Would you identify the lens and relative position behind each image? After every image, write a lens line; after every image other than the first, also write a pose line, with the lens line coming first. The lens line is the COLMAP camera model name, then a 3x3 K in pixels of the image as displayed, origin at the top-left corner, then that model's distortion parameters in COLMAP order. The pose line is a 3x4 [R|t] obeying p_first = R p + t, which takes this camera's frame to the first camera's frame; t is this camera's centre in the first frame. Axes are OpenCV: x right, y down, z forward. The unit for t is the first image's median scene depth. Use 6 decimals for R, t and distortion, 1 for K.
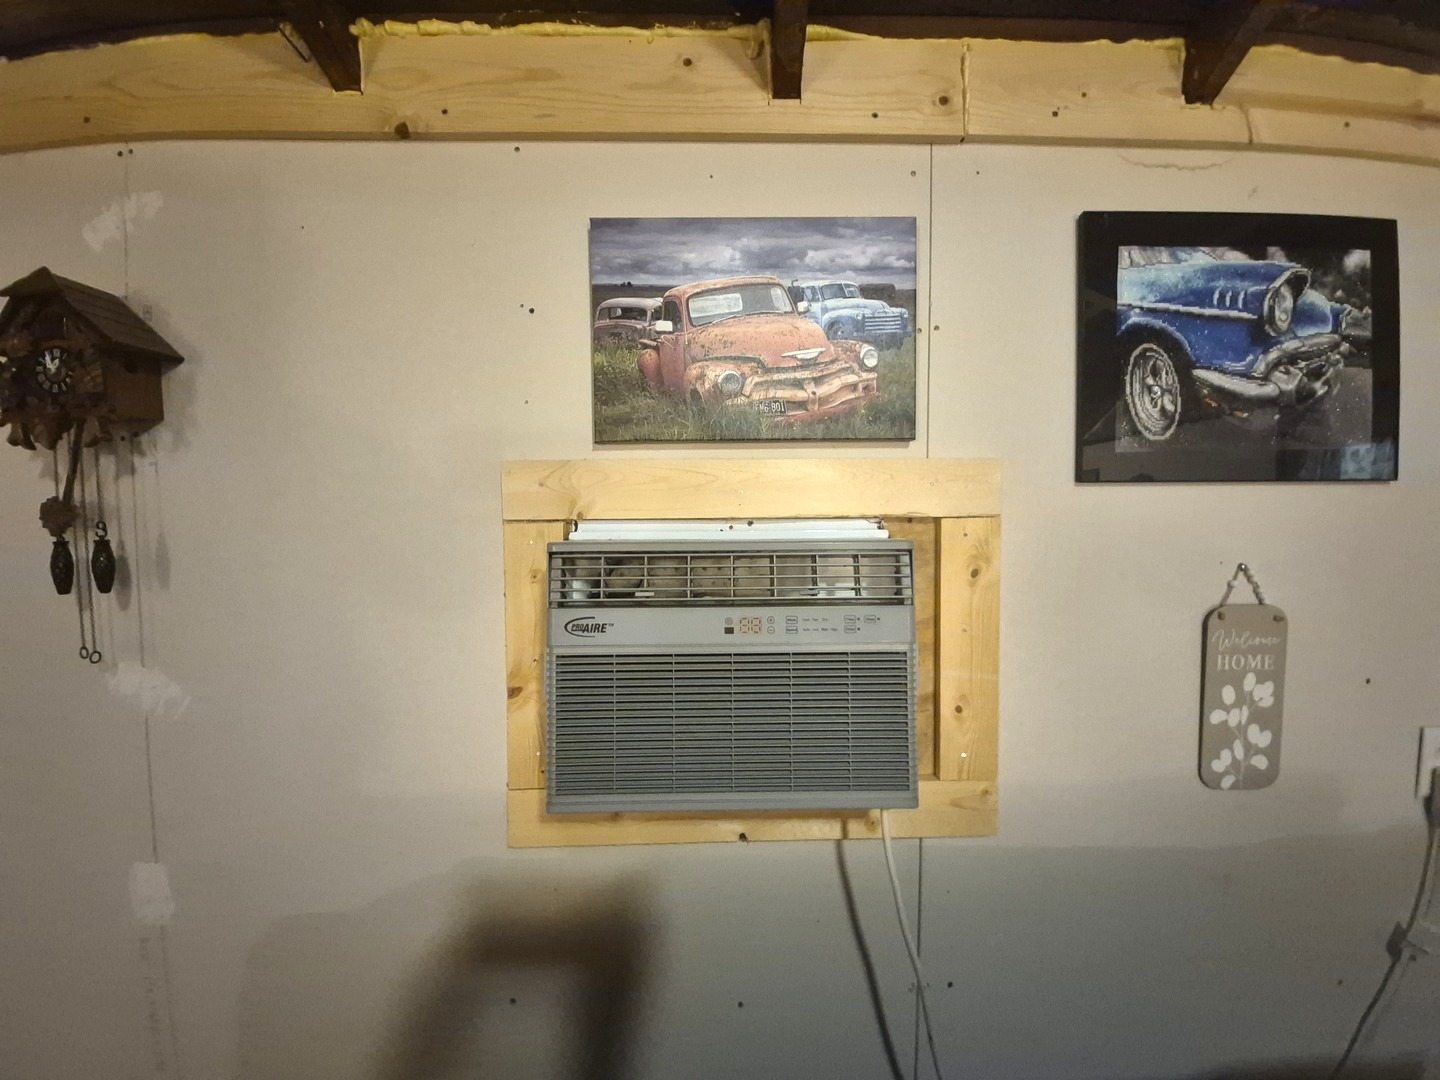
lens RADIAL K [[584.0, 0, 718.6], [0, 584.0, 538.6], [0, 0, 1]] dist [-0.027384, -0.003050]
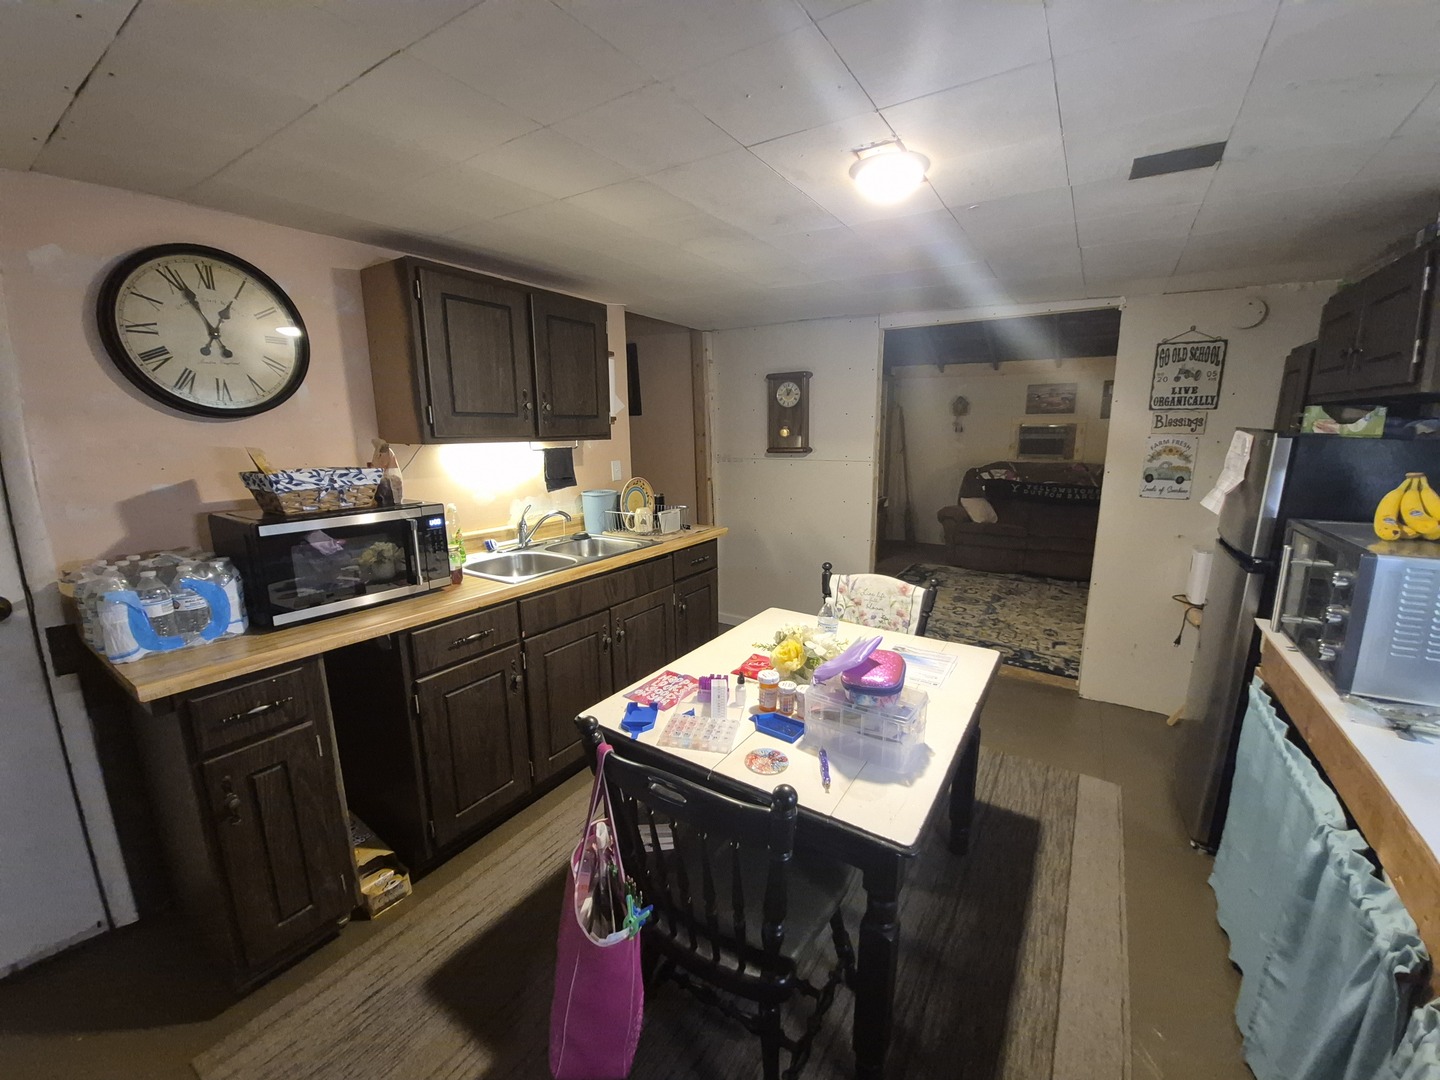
lens RADIAL K [[584.0, 0, 719.1], [0, 584.0, 533.6], [0, 0, 1]] dist [-0.027384, -0.003050]
pose [[0.827515, 0.106715, -0.551208, 0.905297], [-0.030268, 0.988822, 0.145998, 0.428930], [0.560627, -0.104131, 0.821495, -8.419669]]
